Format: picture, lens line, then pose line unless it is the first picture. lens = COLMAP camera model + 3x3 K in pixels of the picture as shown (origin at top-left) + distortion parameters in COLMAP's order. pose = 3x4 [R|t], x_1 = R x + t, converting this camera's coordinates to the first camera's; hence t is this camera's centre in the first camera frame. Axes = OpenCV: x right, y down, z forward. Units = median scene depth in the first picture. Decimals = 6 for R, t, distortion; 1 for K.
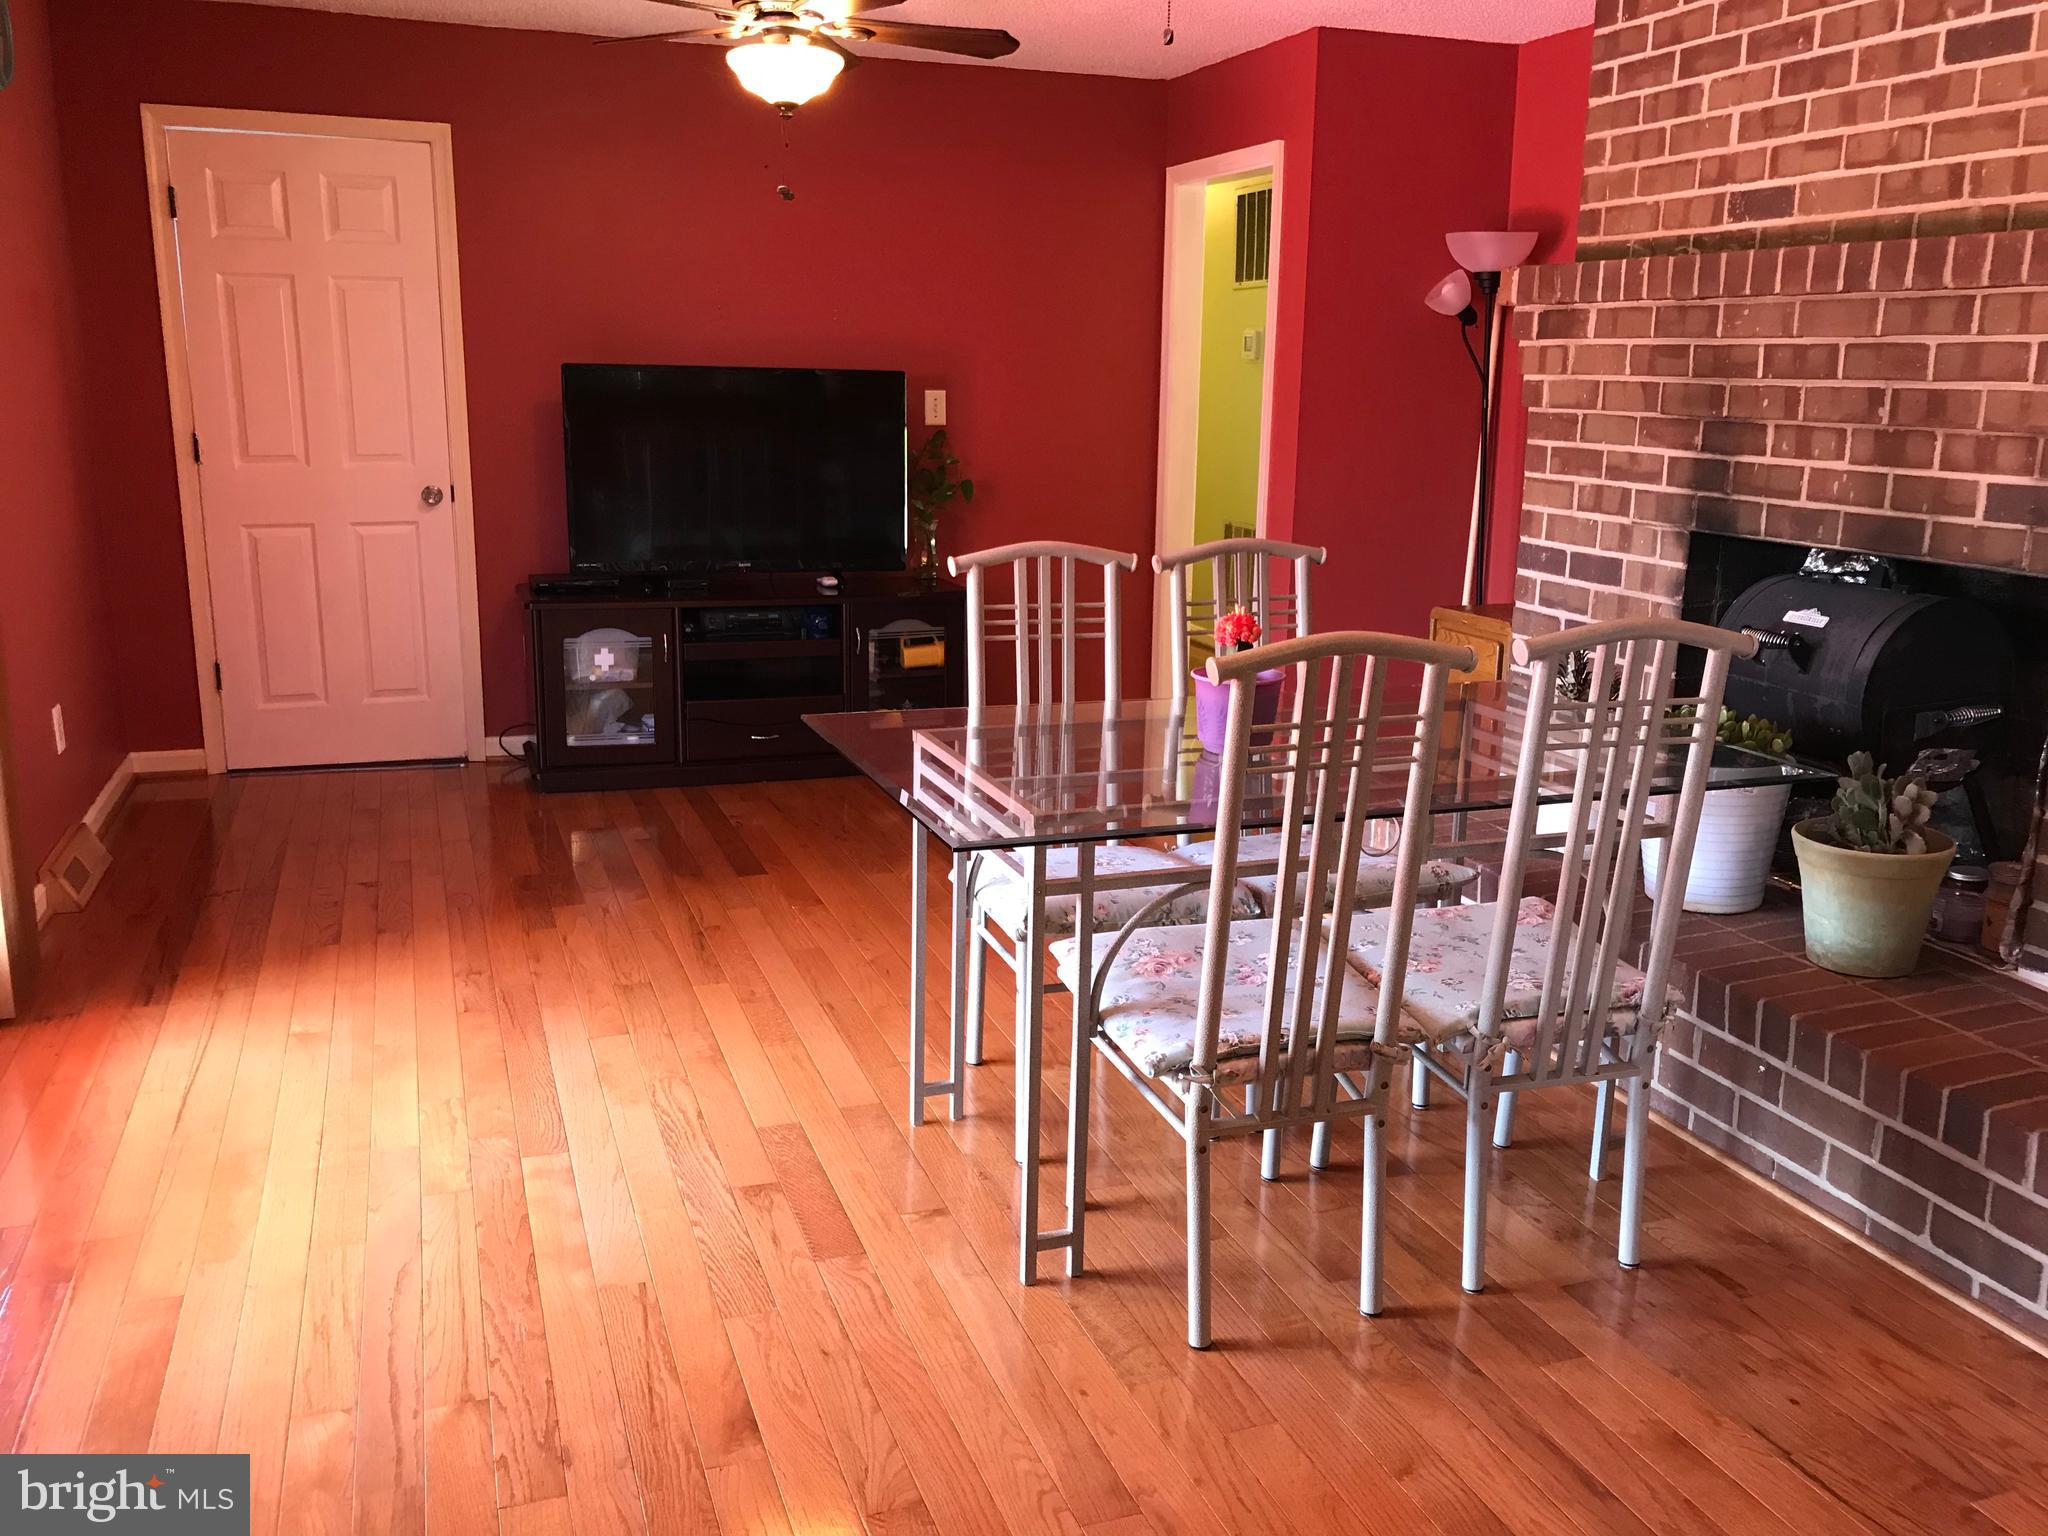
lens RADIAL K [[1727.3, 0, 1040.4], [0, 1727.3, 767.1], [0, 0, 1]] dist [0.011404, 0.004745]
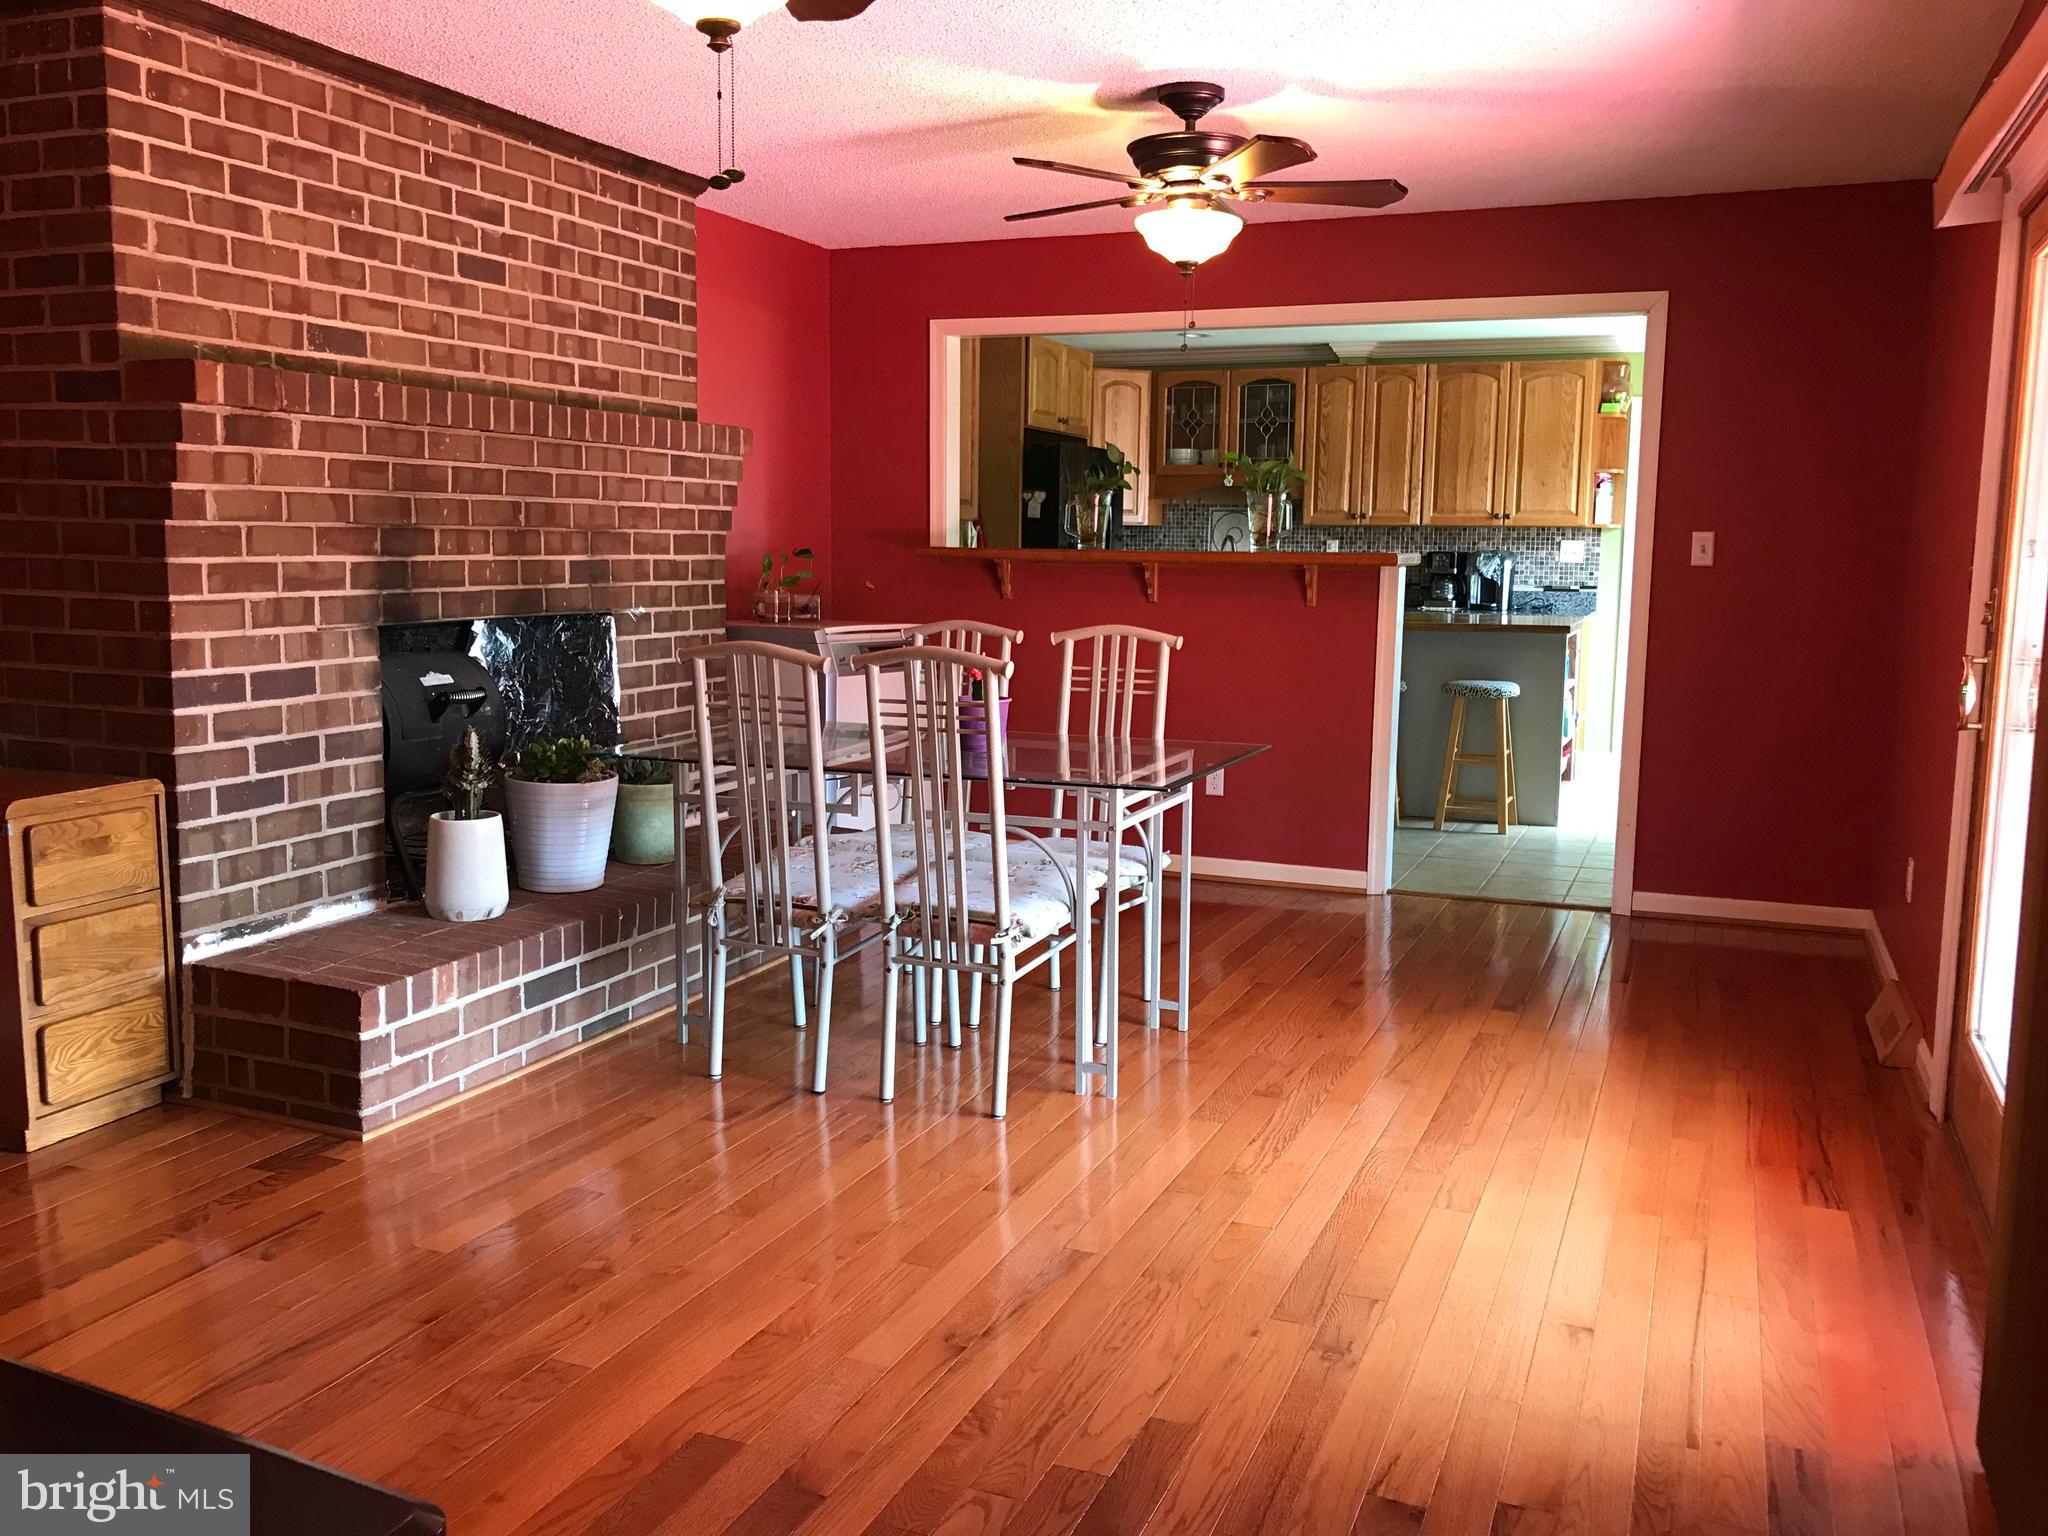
lens RADIAL K [[1727.3, 0, 1040.4], [0, 1727.3, 767.1], [0, 0, 1]] dist [0.011404, 0.004745]
pose [[-0.748559, -0.111795, 0.653576, -0.675913], [0.128012, 0.942774, 0.307879, -0.335540], [-0.650594, 0.314132, -0.691411, 1.503263]]
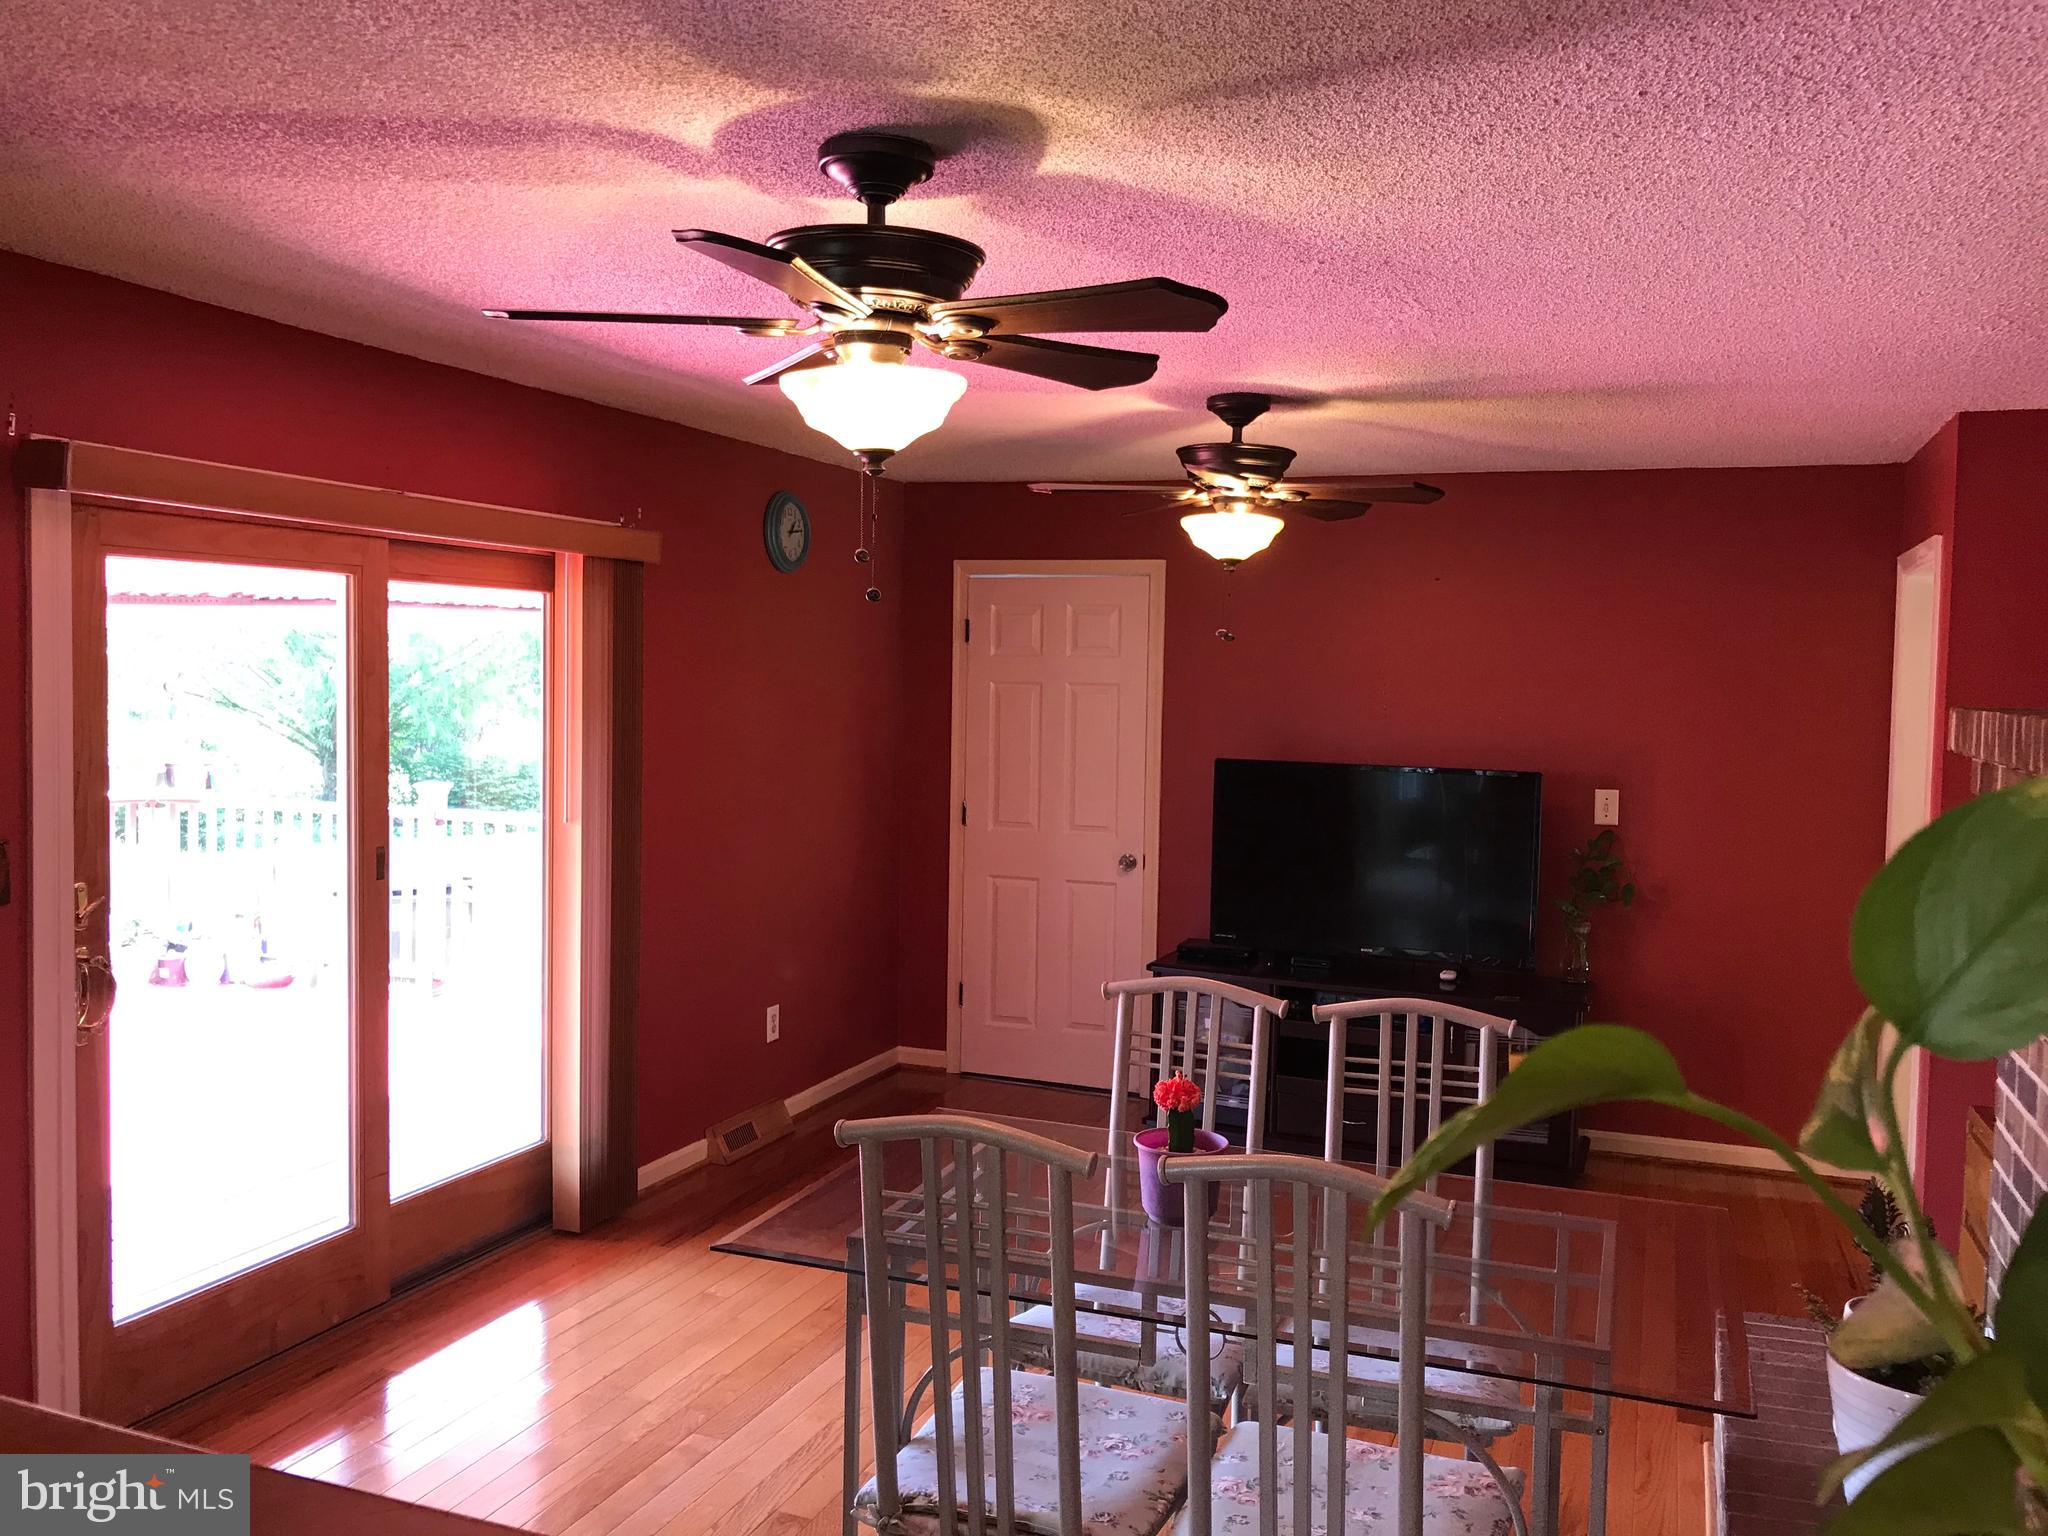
lens RADIAL K [[1696.7, 0, 1024.0], [0, 1696.7, 768.0], [0, 0, 1]] dist [0.068286, 0.005233]
pose [[0.760677, 0.036752, -0.648090, 0.519324], [-0.155083, 0.979774, -0.126463, -0.096691], [0.630334, 0.196705, 0.750990, 0.118791]]
